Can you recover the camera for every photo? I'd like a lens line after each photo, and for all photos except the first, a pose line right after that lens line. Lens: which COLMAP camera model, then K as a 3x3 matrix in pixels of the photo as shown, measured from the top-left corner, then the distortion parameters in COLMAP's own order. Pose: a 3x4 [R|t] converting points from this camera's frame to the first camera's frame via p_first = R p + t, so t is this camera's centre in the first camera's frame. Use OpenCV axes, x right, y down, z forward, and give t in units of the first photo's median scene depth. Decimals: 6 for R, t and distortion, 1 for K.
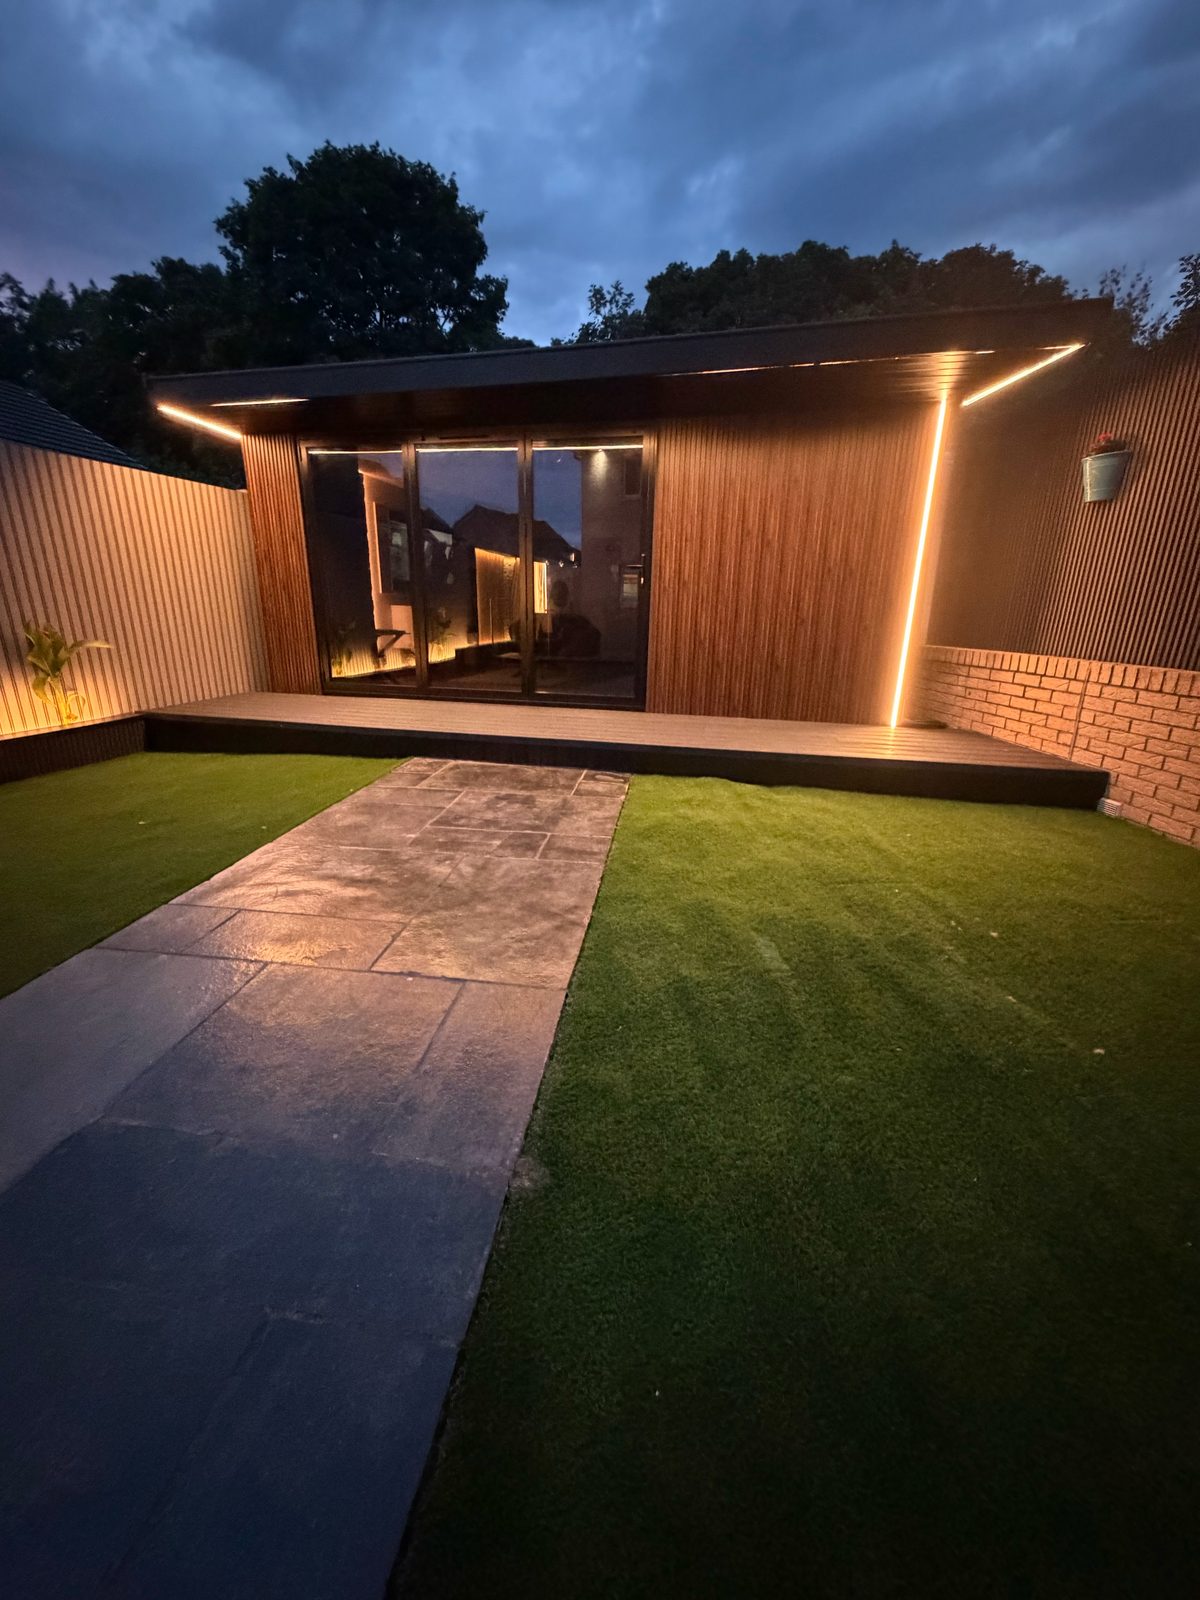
lens RADIAL K [[625.4, 0, 600.1], [0, 625.4, 797.9], [0, 0, 1]] dist [0.001978, 0.000046]
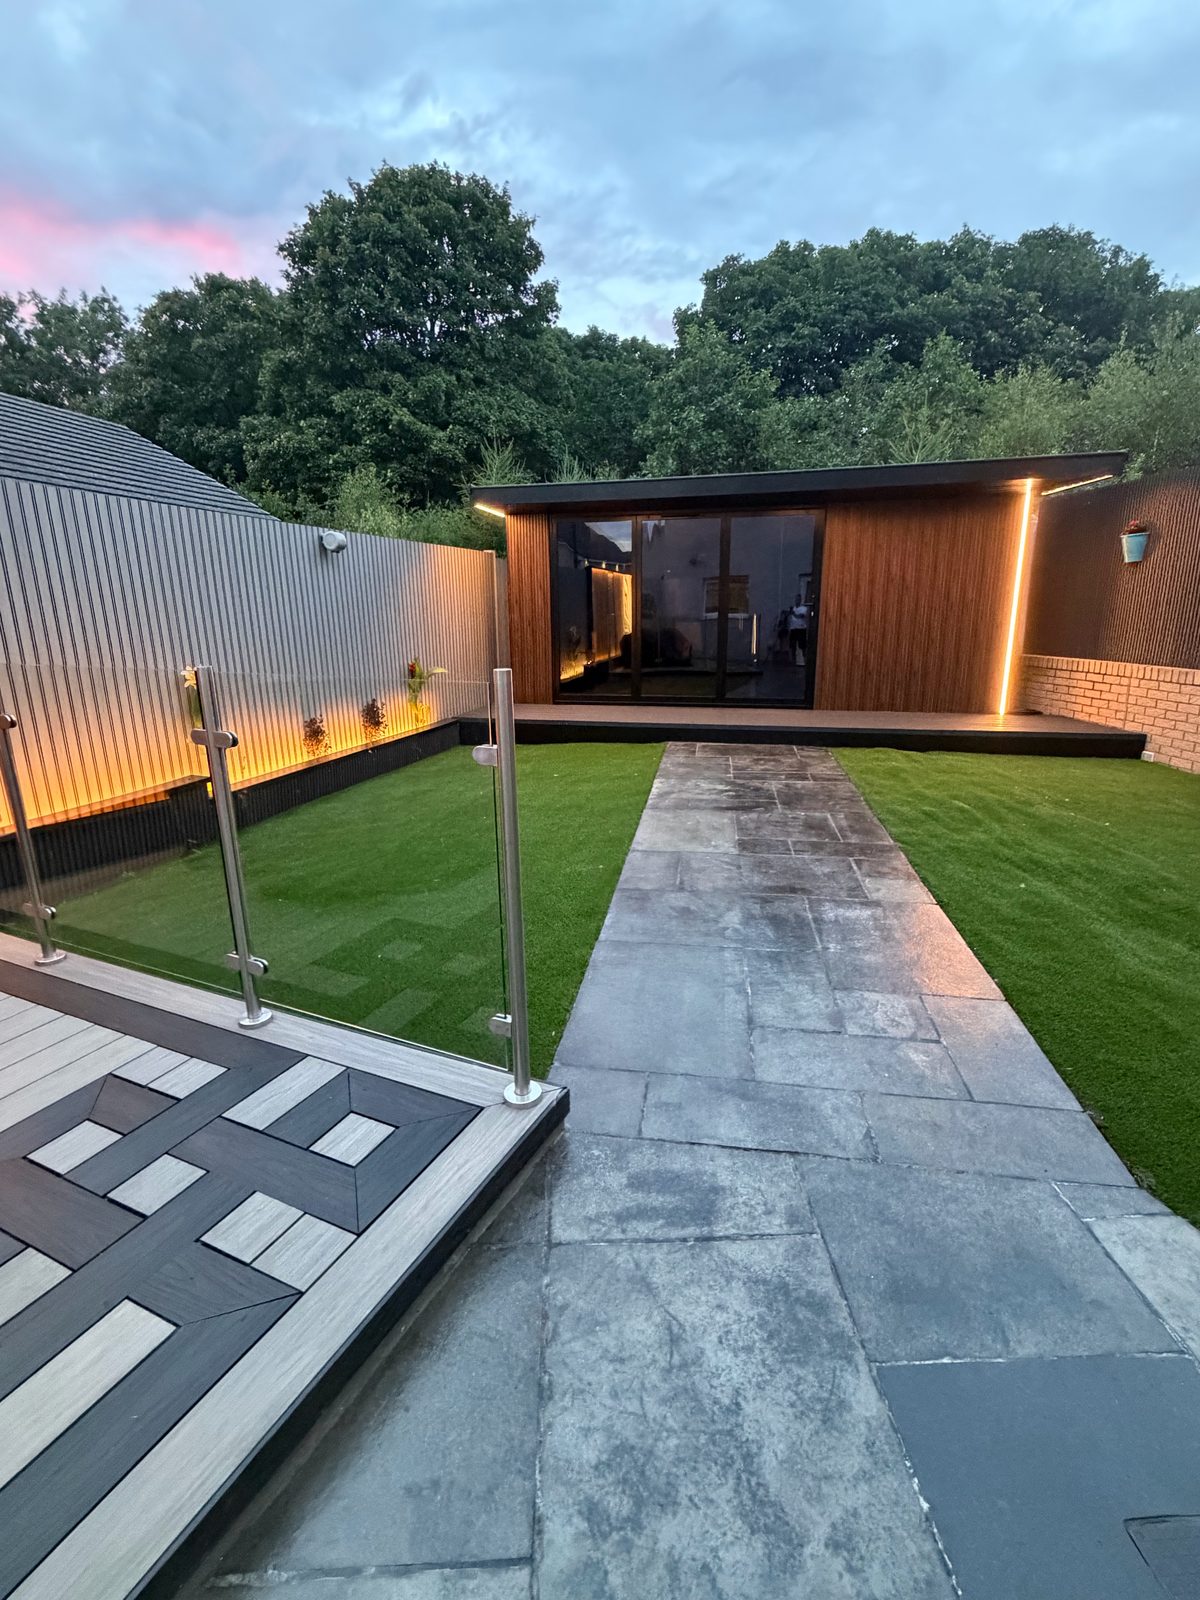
lens RADIAL K [[760.0, 0, 605.1], [0, 760.0, 805.2], [0, 0, 1]] dist [0.001837, 0.000762]
pose [[0.999509, -0.022253, -0.022079, -0.365824], [0.021256, 0.998786, -0.044437, 0.139283], [0.023041, 0.043946, 0.998768, -0.671800]]
